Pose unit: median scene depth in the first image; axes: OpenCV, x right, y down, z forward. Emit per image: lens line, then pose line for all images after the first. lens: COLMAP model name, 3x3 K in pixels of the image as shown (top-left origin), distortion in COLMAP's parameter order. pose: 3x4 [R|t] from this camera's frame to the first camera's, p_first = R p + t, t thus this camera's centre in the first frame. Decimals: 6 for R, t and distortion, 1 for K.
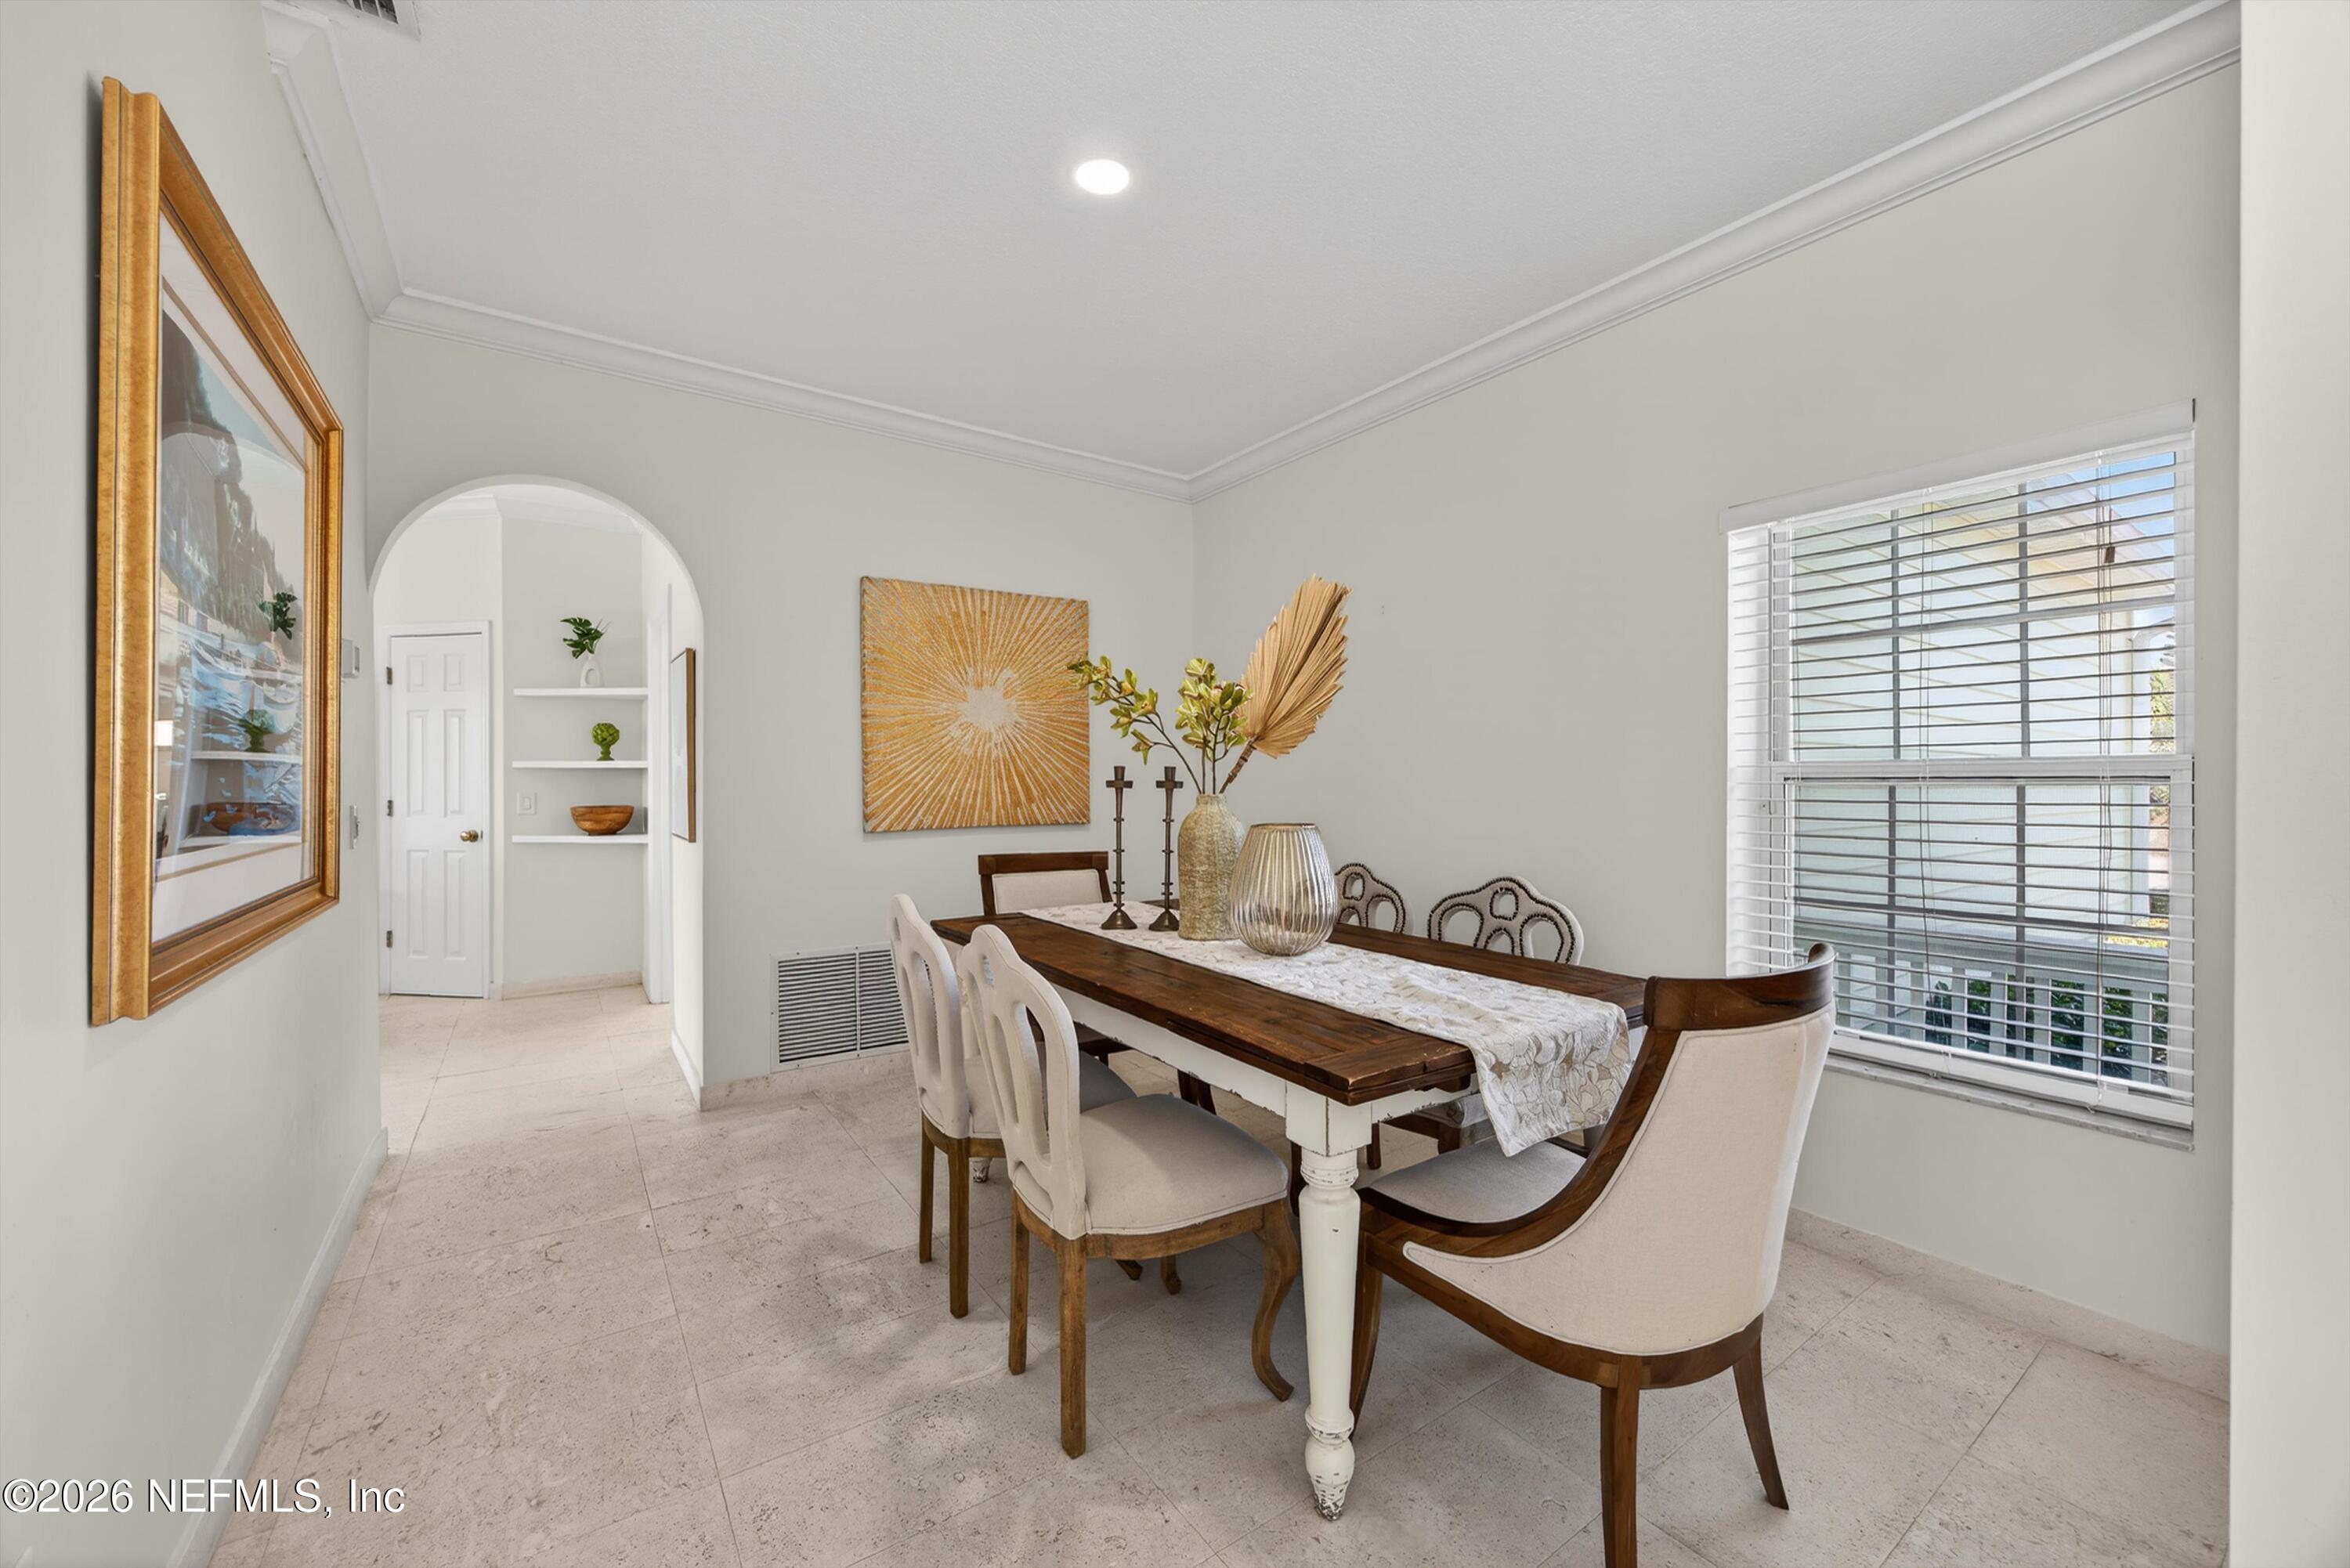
lens RADIAL K [[915.0, 0, 1188.1], [0, 915.0, 778.6], [0, 0, 1]] dist [-0.002057, 0.000555]
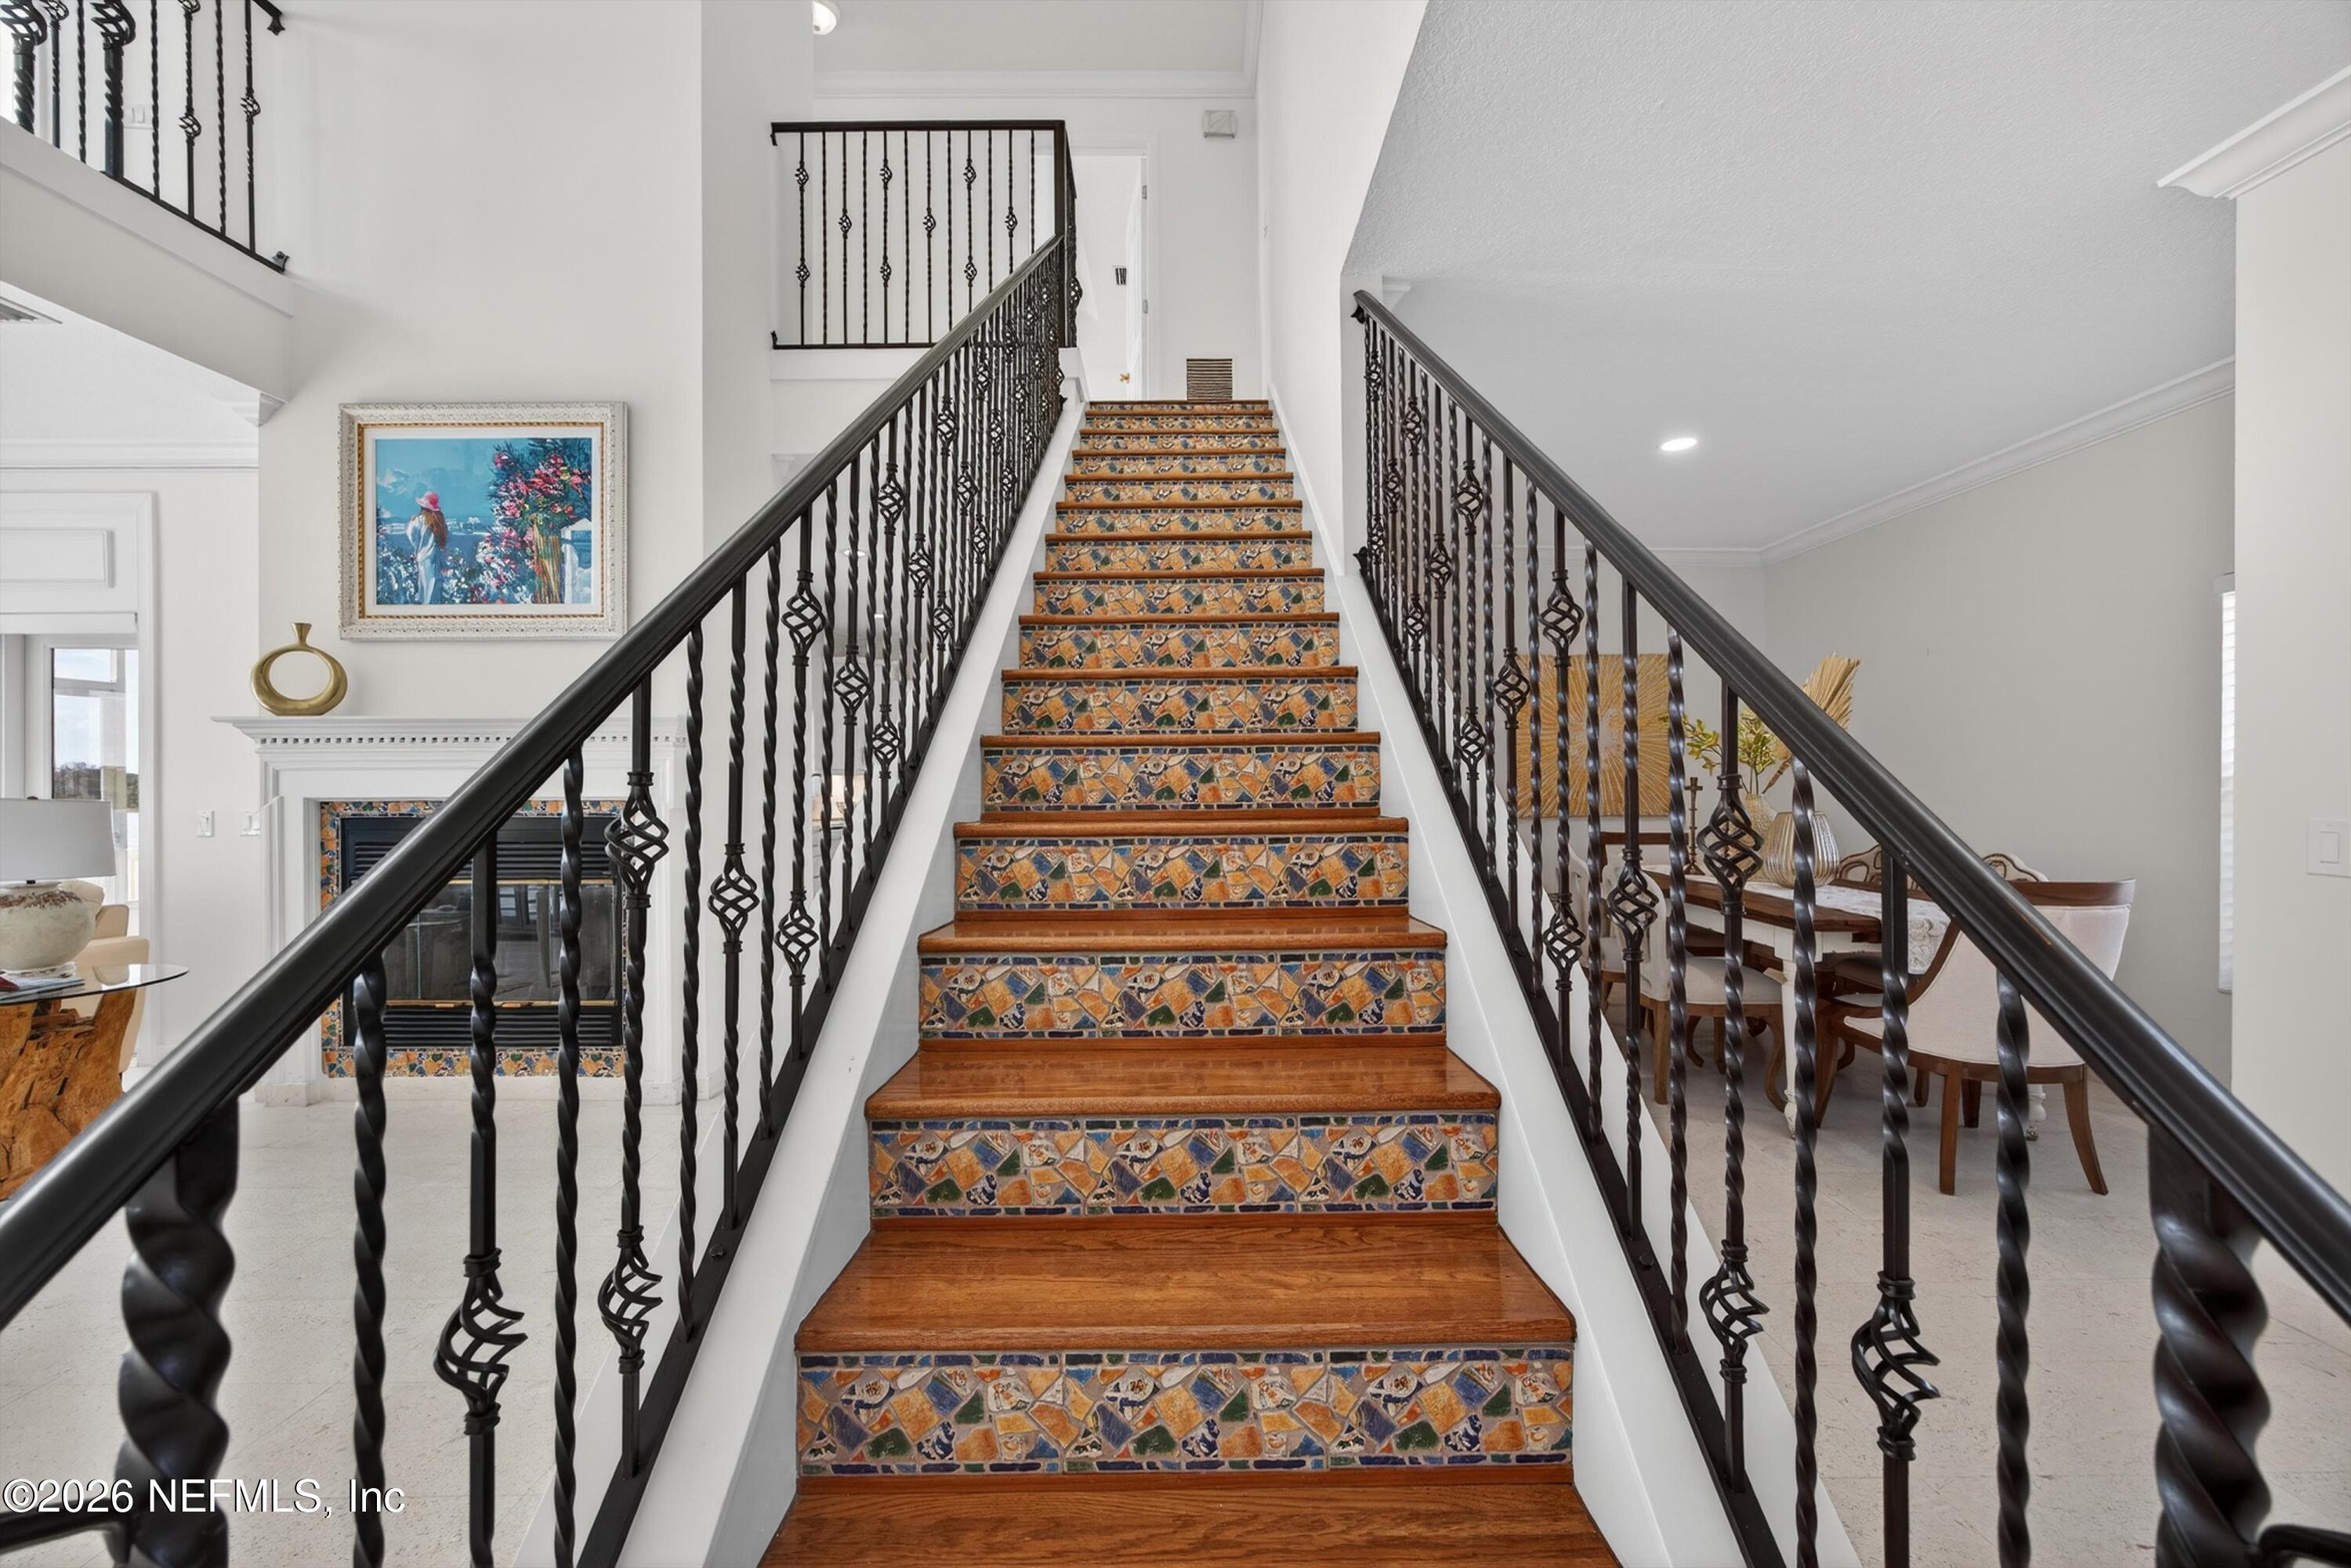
lens RADIAL K [[915.4, 0, 1210.3], [0, 915.4, 782.1], [0, 0, 1]] dist [-0.002057, 0.000555]
pose [[0.832468, -0.002971, -0.554065, 0.058820], [0.004788, 0.999987, 0.001832, -0.006241], [0.554052, -0.004178, 0.832472, -0.445866]]
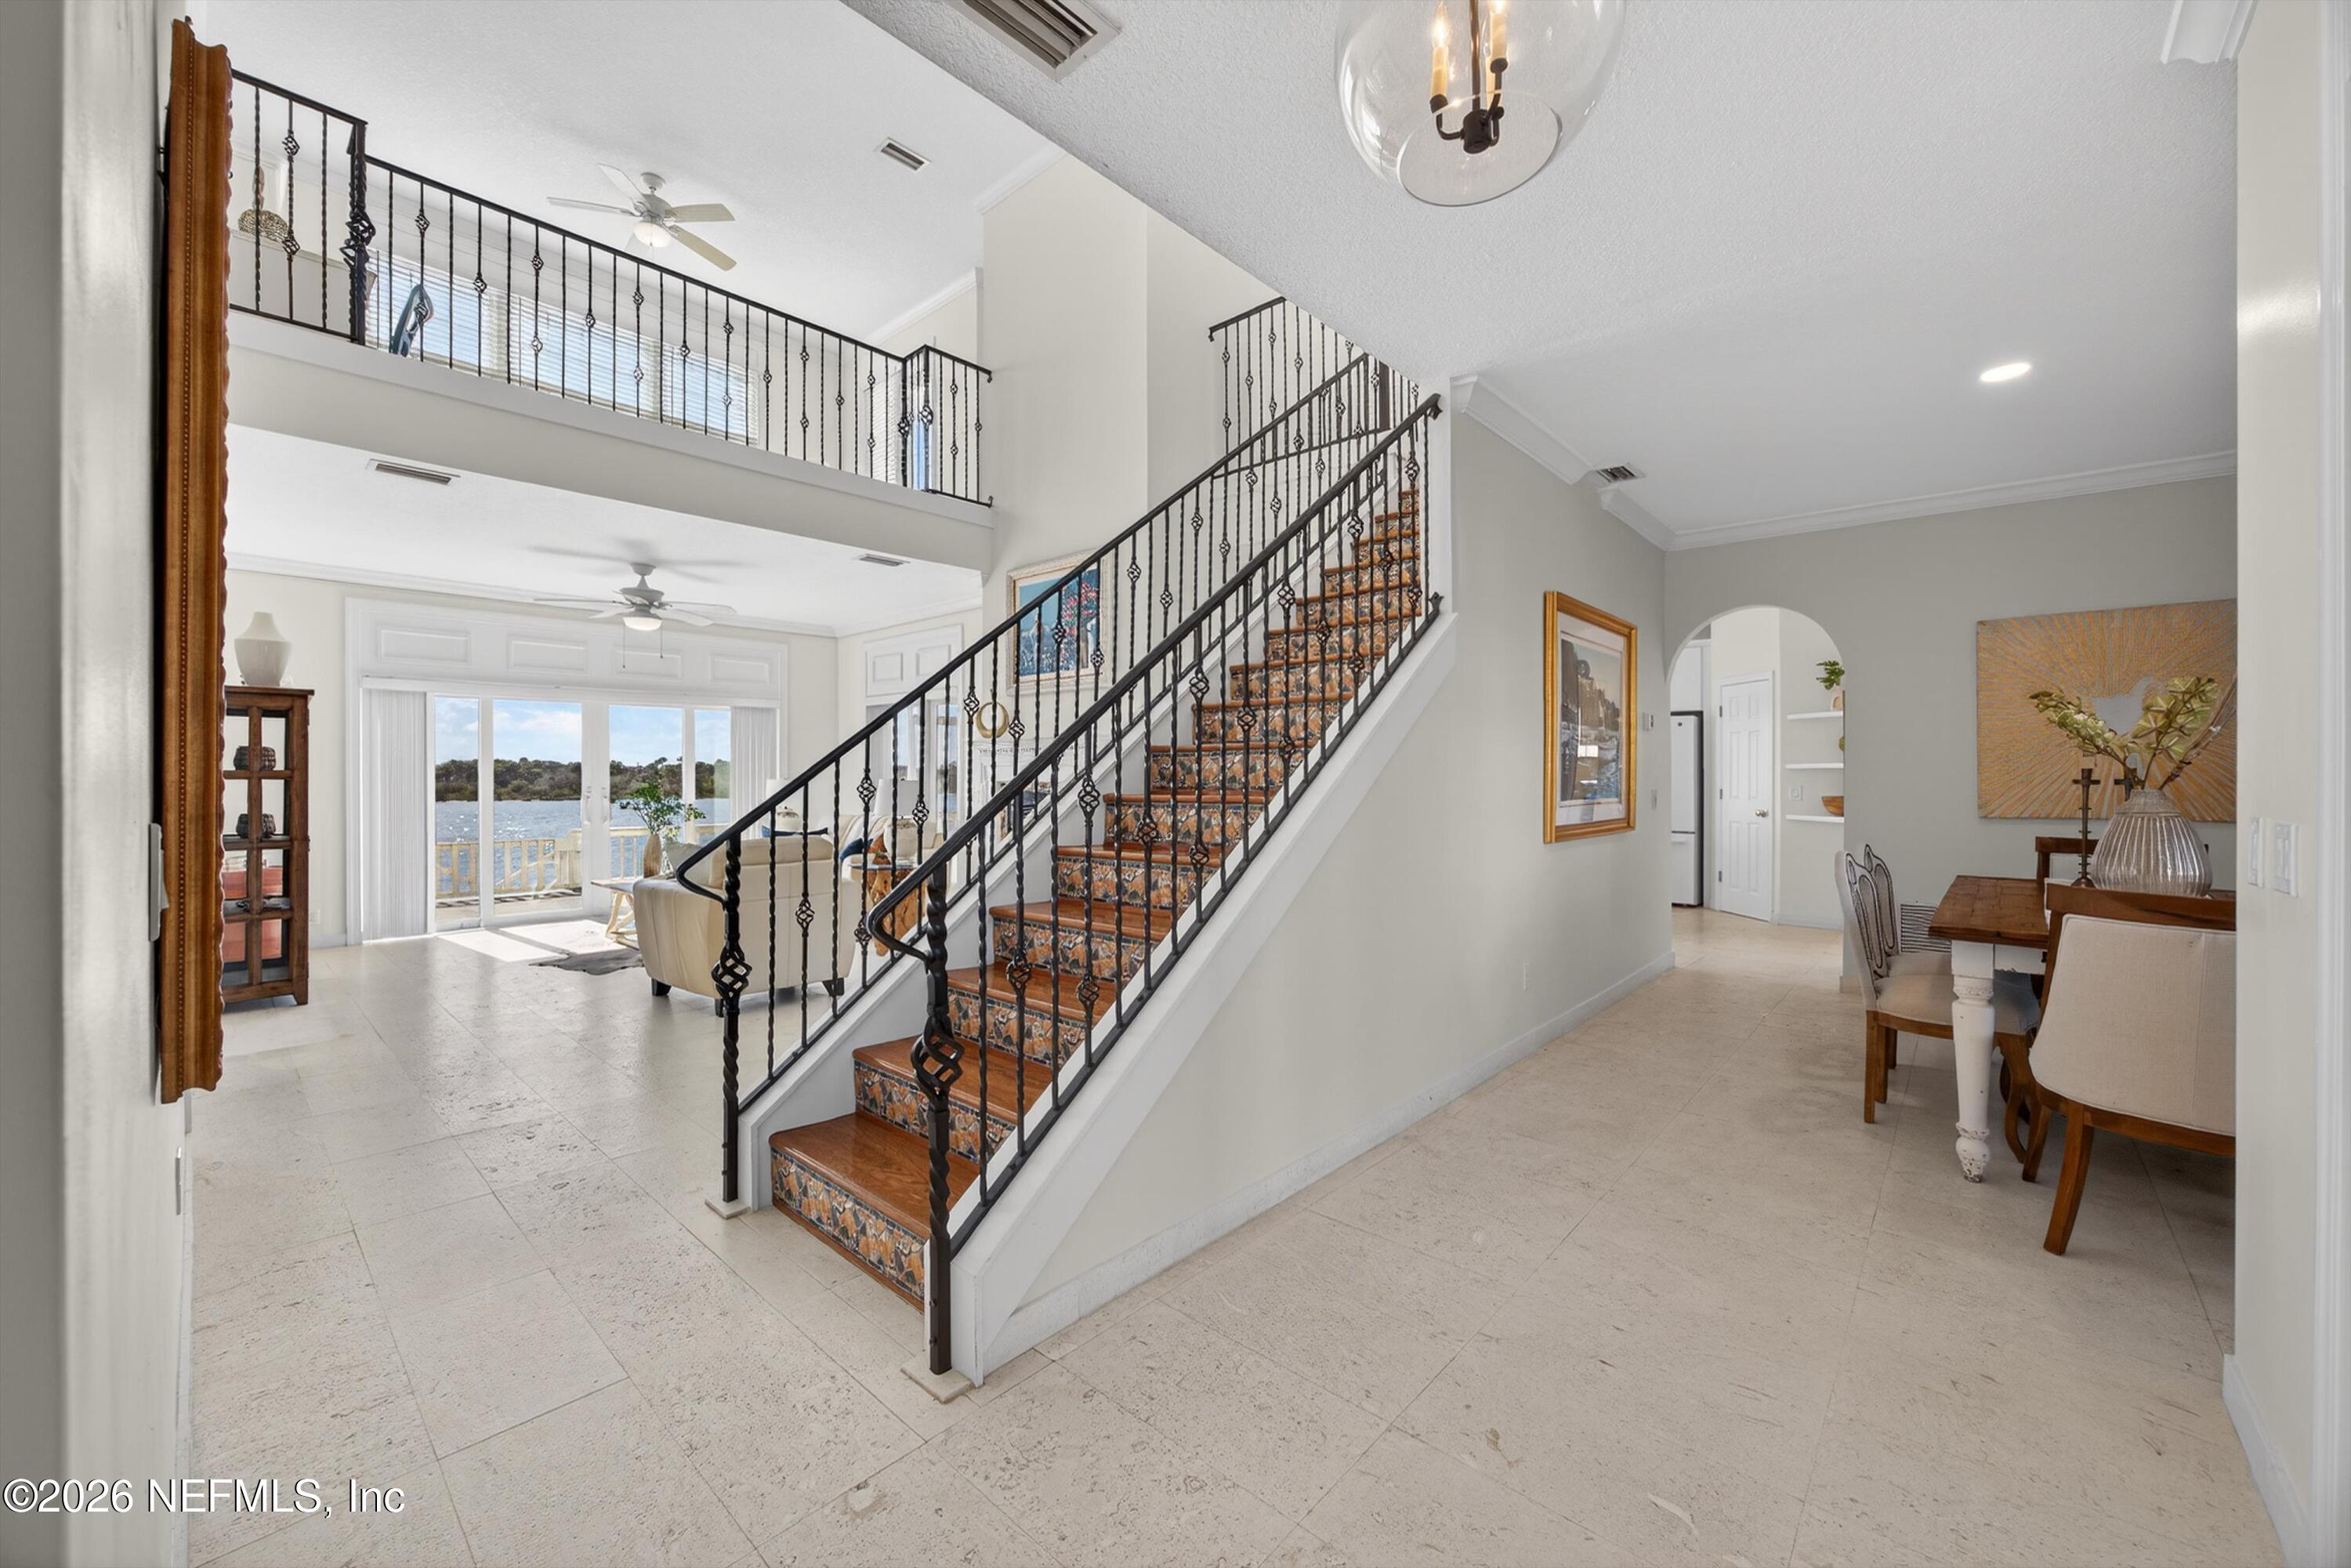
lens RADIAL K [[915.4, 0, 1188.0], [0, 915.4, 781.2], [0, 0, 1]] dist [-0.002057, 0.000555]
pose [[0.236465, 0.006376, -0.971619, 0.471020], [0.001242, 0.999976, 0.006865, -0.002890], [0.971639, -0.002830, 0.236451, -0.291047]]
